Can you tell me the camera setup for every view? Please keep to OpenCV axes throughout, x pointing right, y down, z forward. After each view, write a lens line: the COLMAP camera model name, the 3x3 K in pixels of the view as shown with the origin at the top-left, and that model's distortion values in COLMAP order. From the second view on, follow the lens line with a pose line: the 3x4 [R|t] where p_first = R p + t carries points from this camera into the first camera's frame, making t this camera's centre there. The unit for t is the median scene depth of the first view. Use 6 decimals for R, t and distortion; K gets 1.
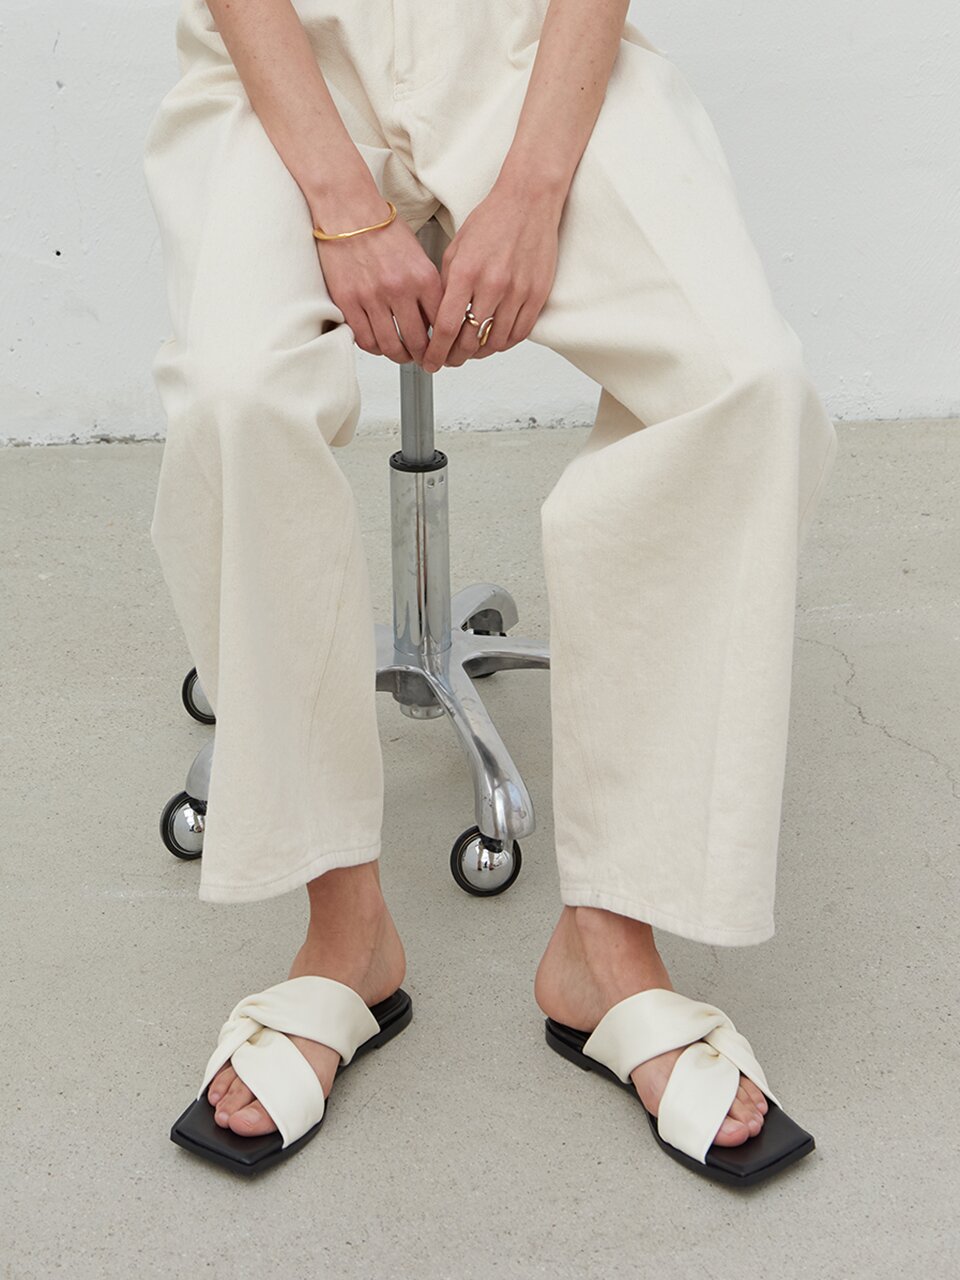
lens RADIAL K [[1988.3, 0, 482.2], [0, 1988.3, 557.6], [0, 0, 1]] dist [0.023452, -0.076525]
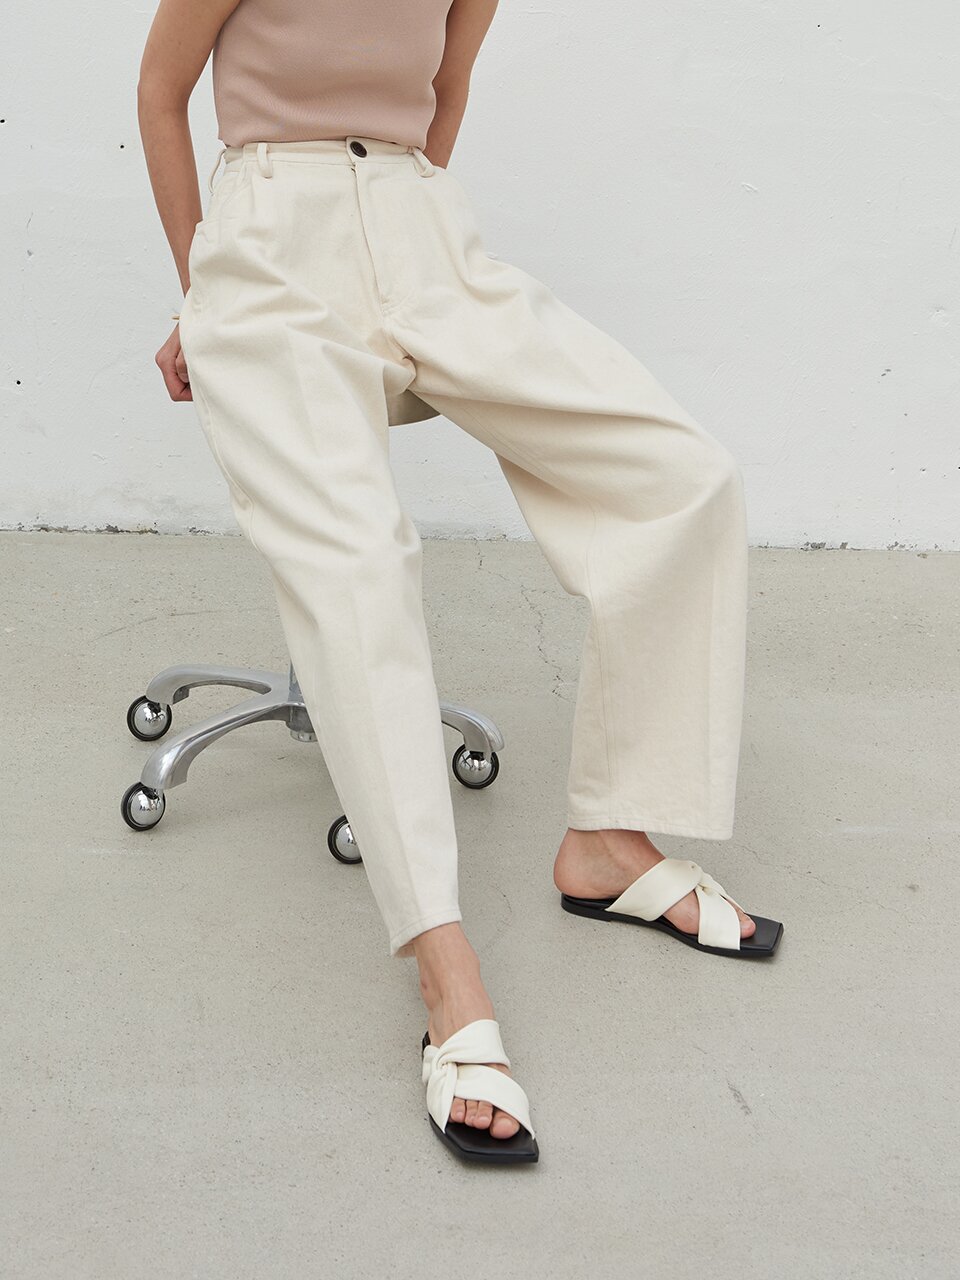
lens RADIAL K [[1657.1, 0, 480.0], [0, 1657.1, 640.0], [0, 0, 1]] dist [0.029129, -0.028284]
pose [[0.993636, 0.047876, 0.101955, -0.034565], [-0.047298, 0.998848, -0.008082, 0.015579], [-0.102224, 0.003208, 0.994756, -0.184941]]
